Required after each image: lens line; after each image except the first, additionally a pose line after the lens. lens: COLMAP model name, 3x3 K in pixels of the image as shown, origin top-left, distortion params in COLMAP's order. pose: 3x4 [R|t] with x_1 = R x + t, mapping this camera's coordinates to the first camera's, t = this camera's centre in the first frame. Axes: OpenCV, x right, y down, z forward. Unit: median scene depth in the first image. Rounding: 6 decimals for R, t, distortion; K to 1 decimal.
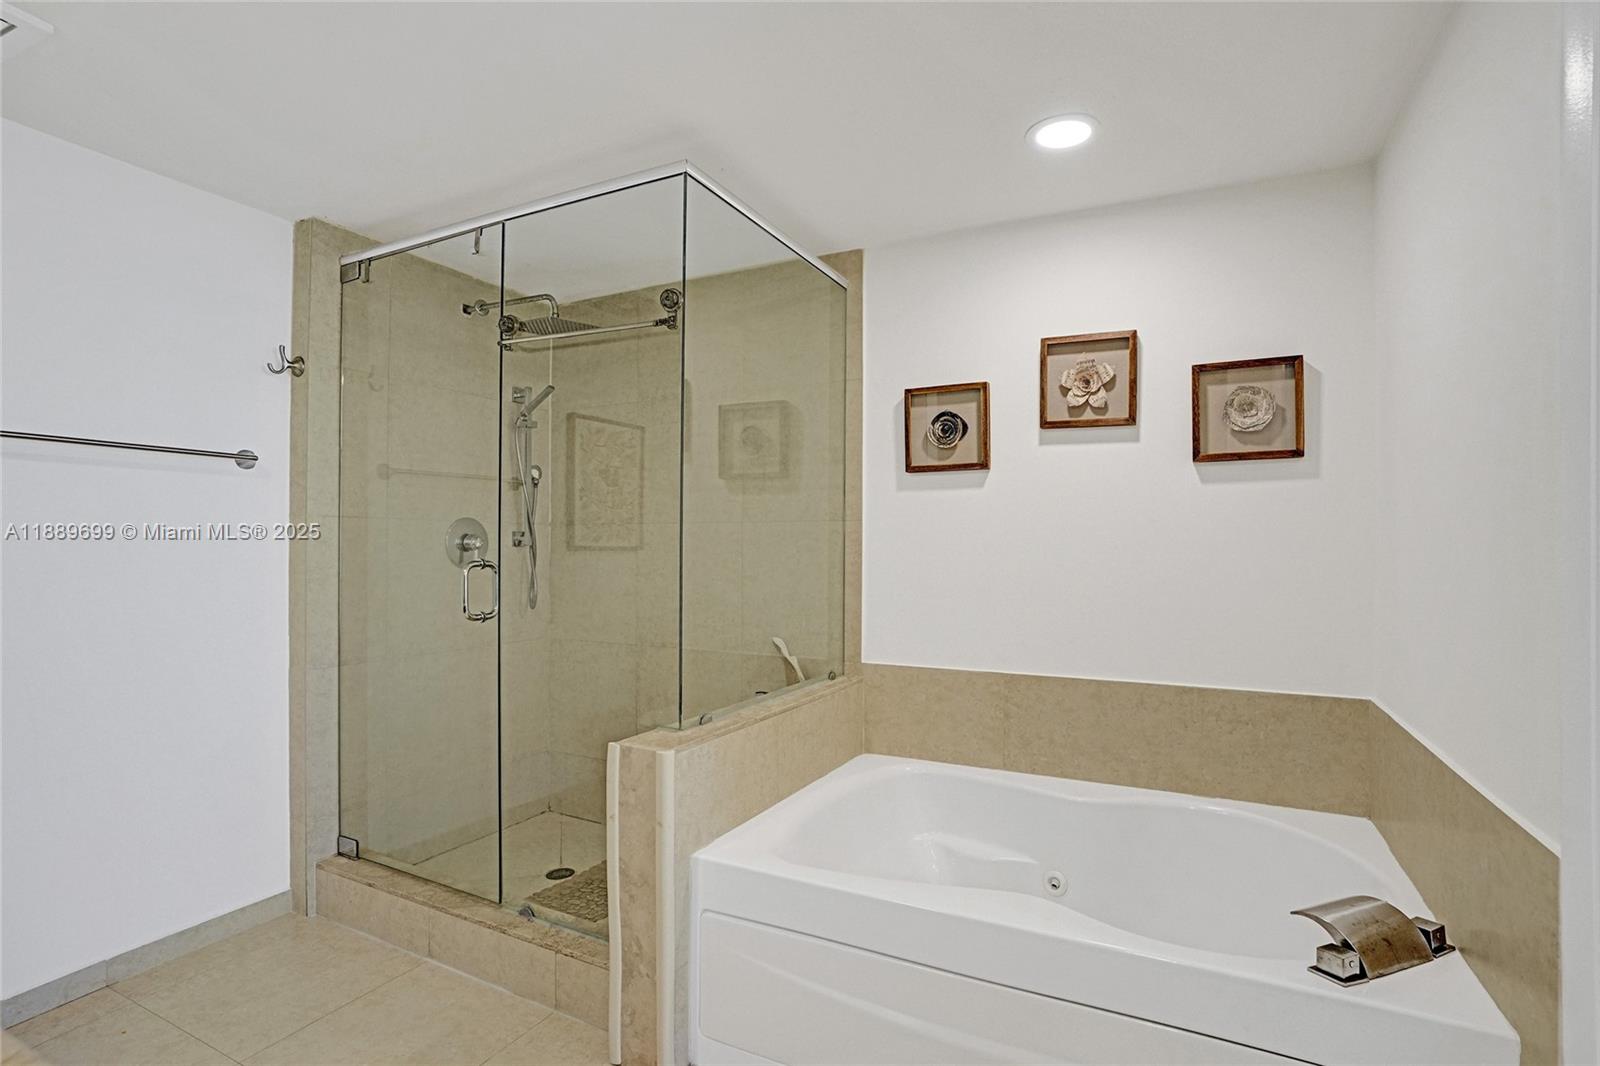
lens RADIAL K [[776.6, 0, 800.0], [0, 776.6, 533.0], [0, 0, 1]] dist [-0.001425, -0.000256]
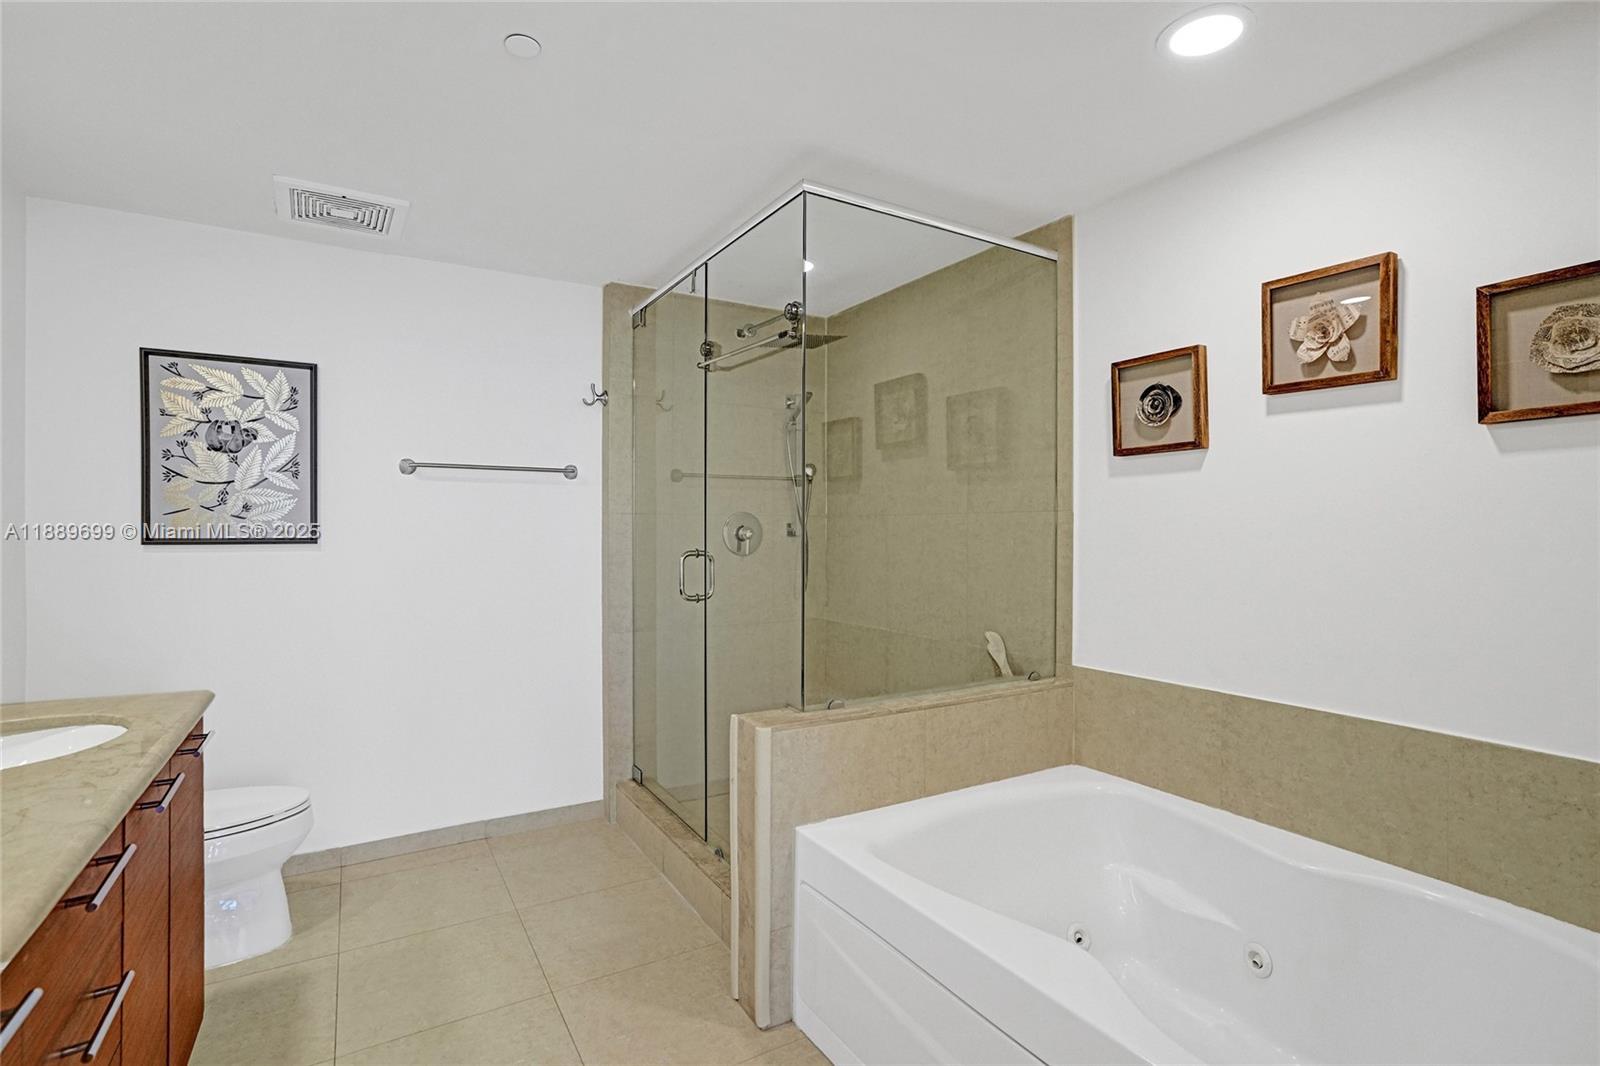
lens RADIAL K [[763.0, 0, 802.7], [0, 763.0, 526.2], [0, 0, 1]] dist [-0.004536, 0.027839]
pose [[0.863080, -0.004053, -0.505051, 0.285560], [0.009263, 0.999927, 0.007805, -0.008487], [0.504983, -0.011415, 0.863054, 0.066734]]
